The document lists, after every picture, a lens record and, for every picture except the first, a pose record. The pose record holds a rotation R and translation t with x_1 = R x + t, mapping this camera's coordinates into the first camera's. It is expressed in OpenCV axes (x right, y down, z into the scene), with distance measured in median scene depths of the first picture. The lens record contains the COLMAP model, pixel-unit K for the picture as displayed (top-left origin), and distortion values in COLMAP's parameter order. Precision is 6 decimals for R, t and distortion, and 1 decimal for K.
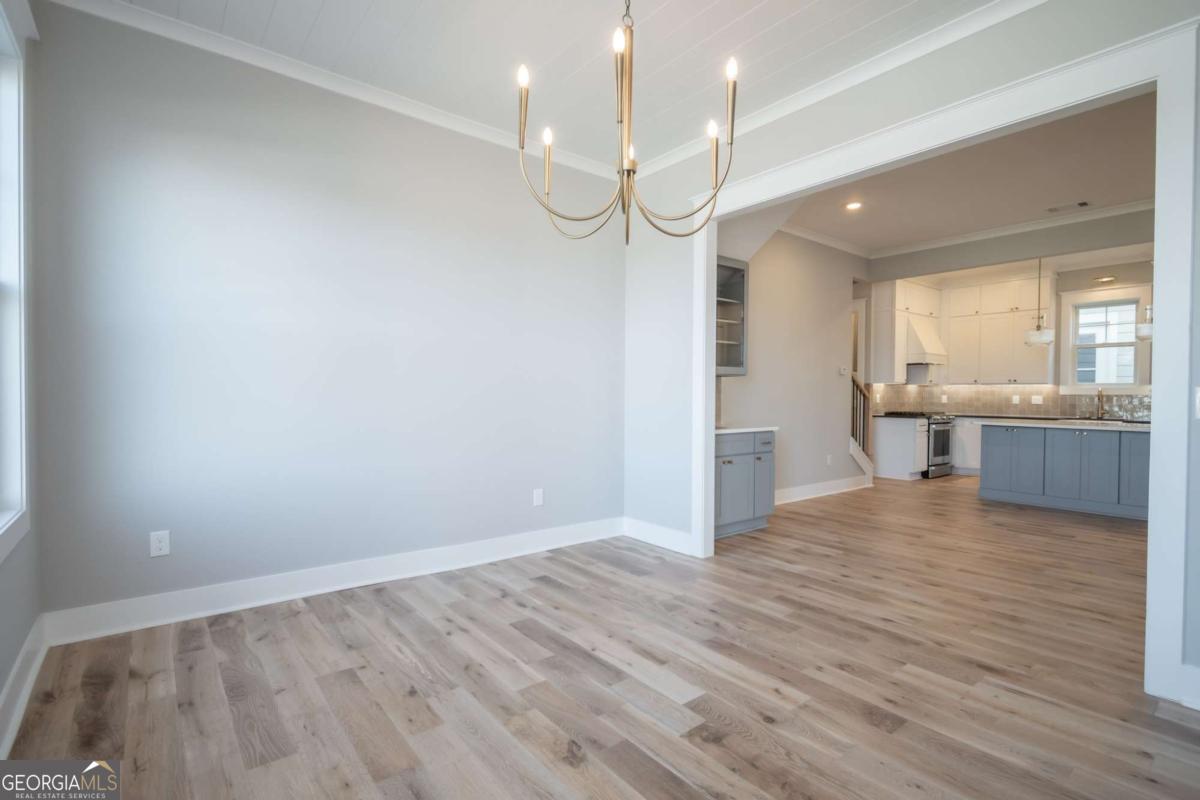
lens RADIAL K [[567.0, 0, 601.2], [0, 567.0, 402.0], [0, 0, 1]] dist [0.004720, -0.000863]
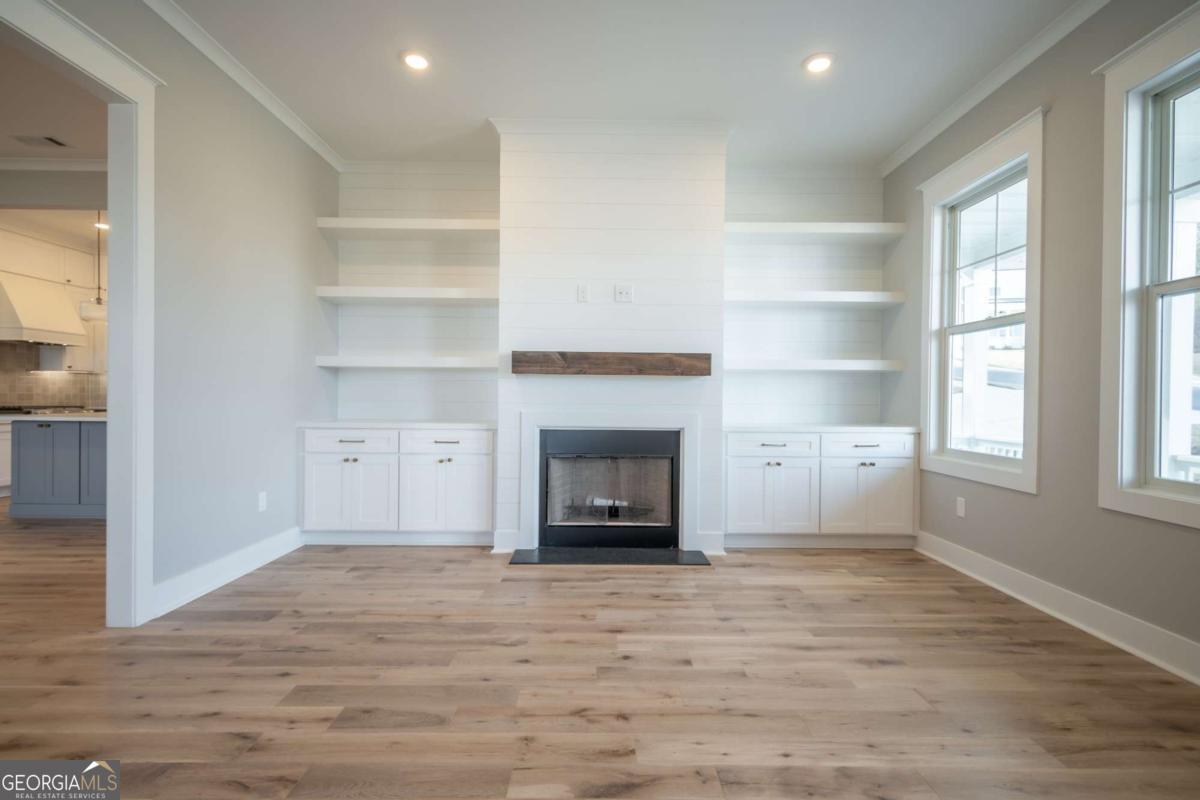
lens RADIAL K [[557.6, 0, 597.3], [0, 557.6, 401.3], [0, 0, 1]] dist [0.006172, -0.000516]
pose [[0.621293, -0.007693, 0.783541, 0.496249], [0.007243, 0.999965, 0.004075, 0.015125], [-0.783545, 0.003144, 0.621327, -0.066805]]
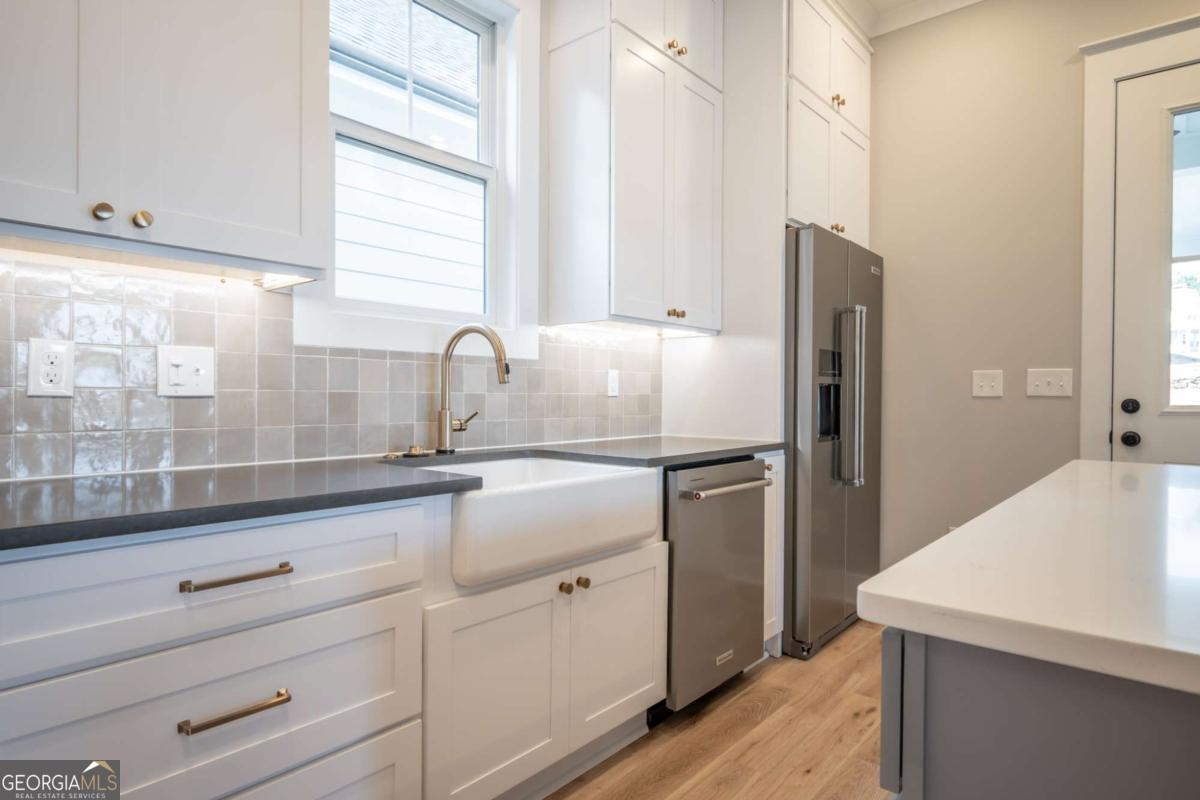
lens RADIAL K [[671.4, 0, 600.0], [0, 671.4, 400.0], [0, 0, 1]] dist [-0.001480, -0.001738]
pose [[-0.190436, -0.016459, 0.981562, 0.601923], [0.004600, 0.999834, 0.017658, 0.002071], [-0.981689, 0.007878, -0.190329, 1.005734]]
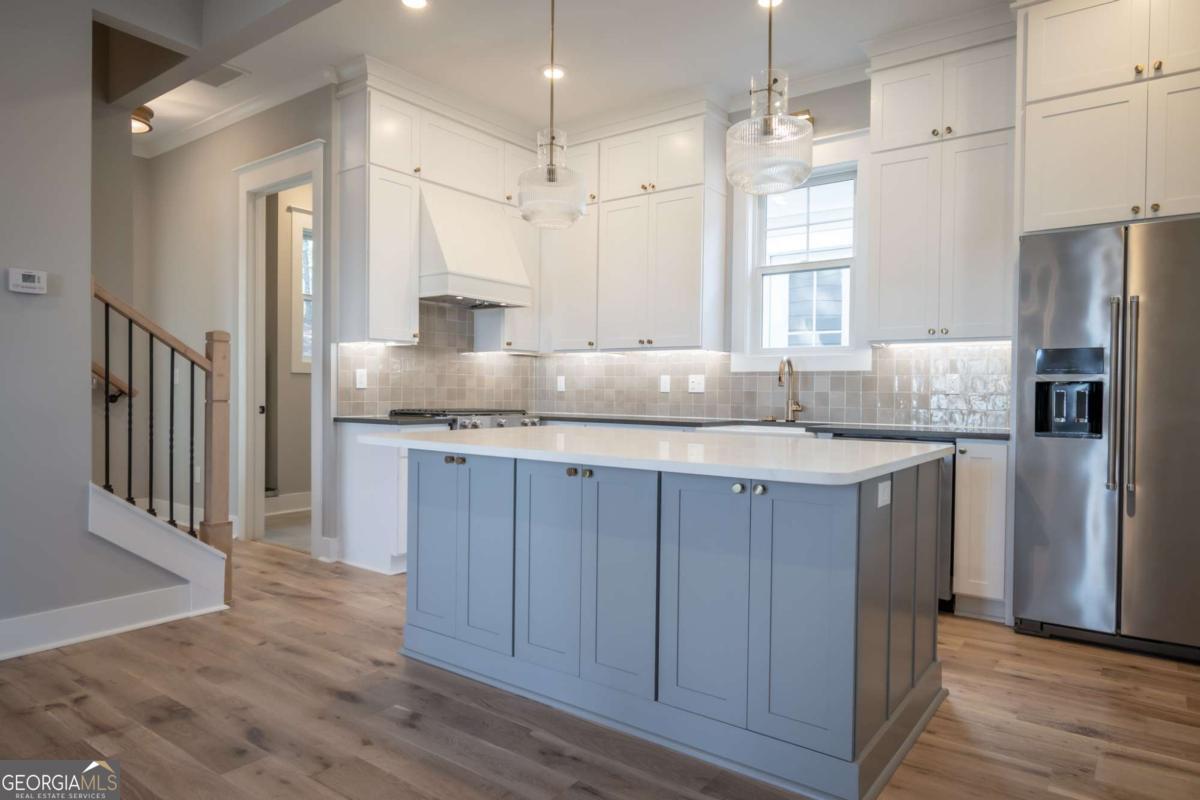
lens RADIAL K [[735.1, 0, 600.0], [0, 735.1, 400.0], [0, 0, 1]] dist [0.002297, -0.000381]
pose [[0.967542, 0.000684, 0.252709, 0.583501], [-0.000511, 1.000000, -0.000752, 0.011448], [-0.252709, 0.000598, 0.967542, 0.465091]]
